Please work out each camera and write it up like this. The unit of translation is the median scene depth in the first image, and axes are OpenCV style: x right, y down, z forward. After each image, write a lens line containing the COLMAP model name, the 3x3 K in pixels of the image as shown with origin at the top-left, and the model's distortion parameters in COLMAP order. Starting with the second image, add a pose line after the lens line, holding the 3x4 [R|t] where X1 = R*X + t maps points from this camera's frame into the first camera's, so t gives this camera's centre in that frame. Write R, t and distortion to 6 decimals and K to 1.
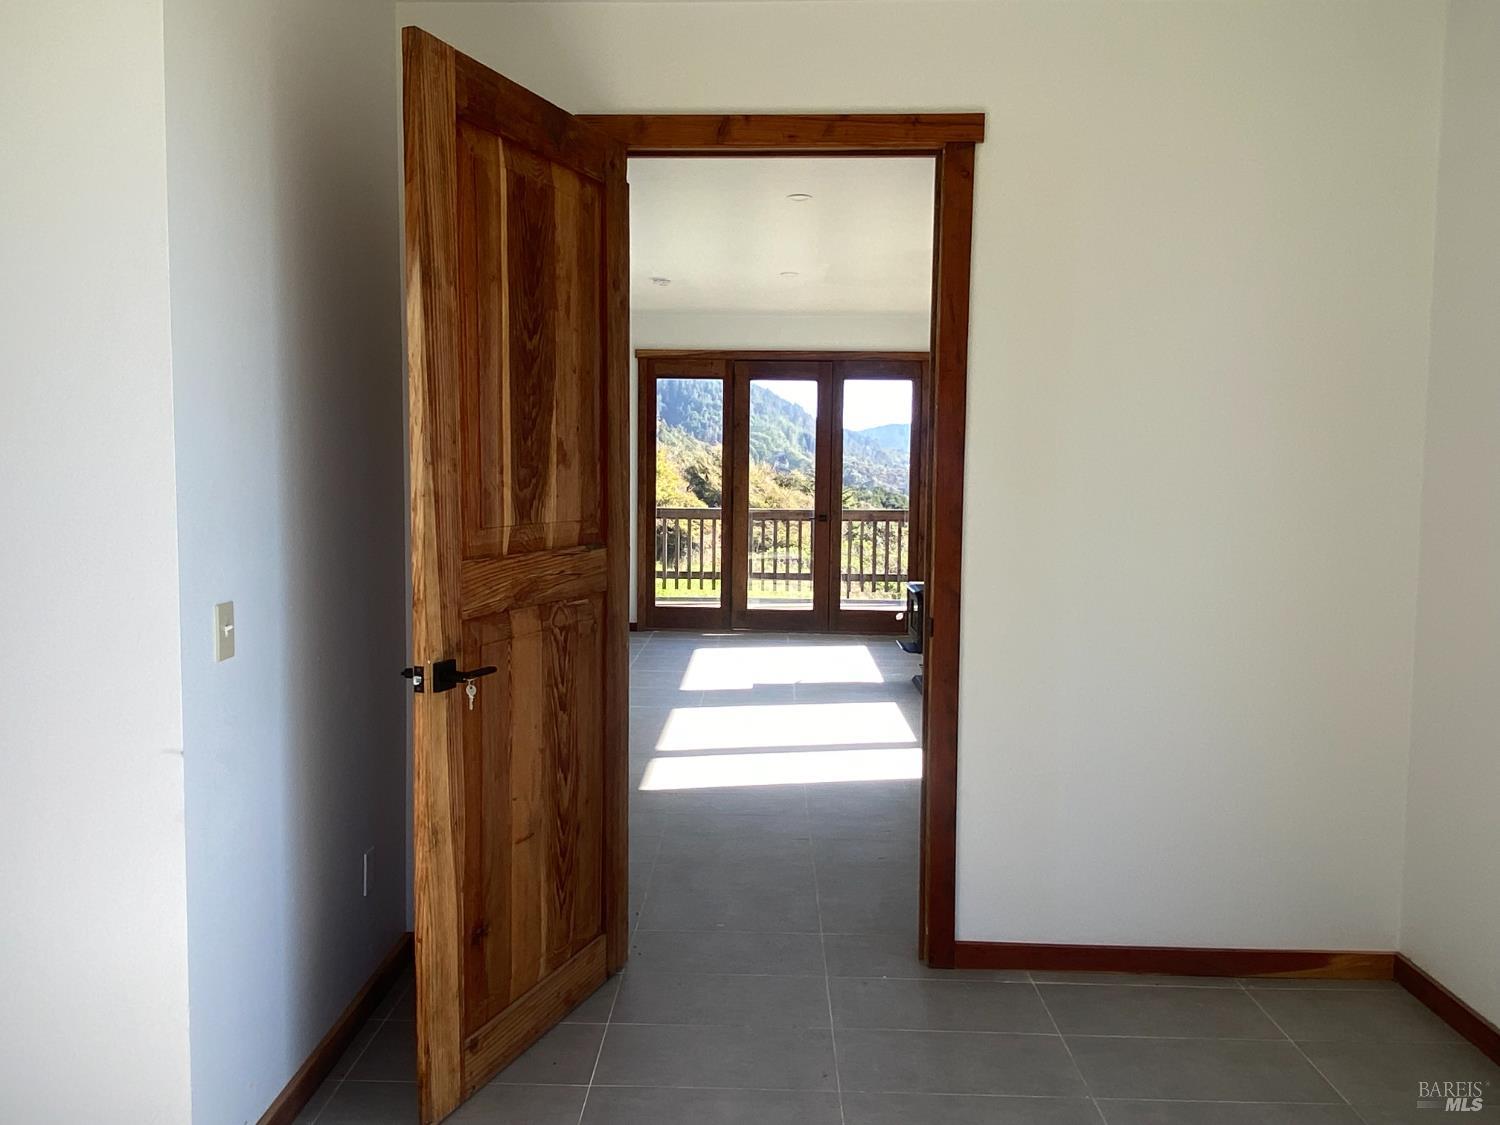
lens RADIAL K [[1103.1, 0, 750.0], [0, 1103.1, 562.5], [0, 0, 1]] dist [0.001247, 0.000027]
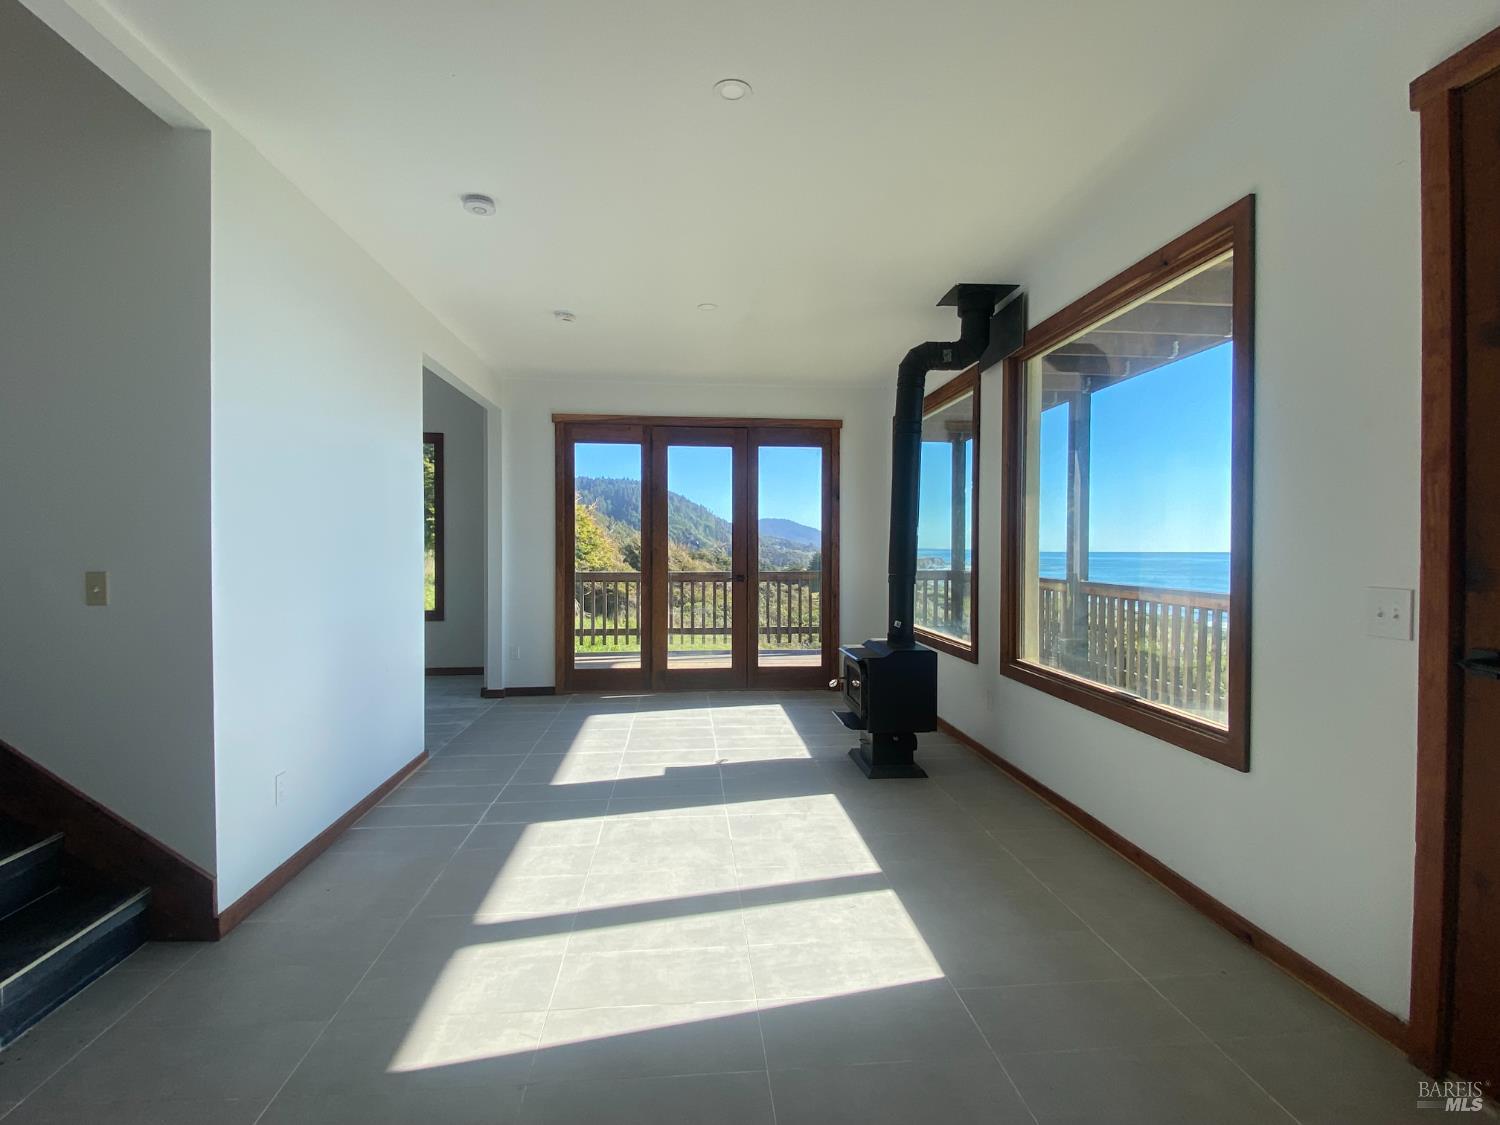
lens RADIAL K [[734.7, 0, 750.0], [0, 734.7, 562.5], [0, 0, 1]] dist [0.001058, 0.000026]
pose [[0.994279, -0.012844, 0.106039, 0.002372], [0.019791, 0.997707, -0.064729, -0.009512], [-0.104964, 0.066457, 0.992253, 0.281538]]
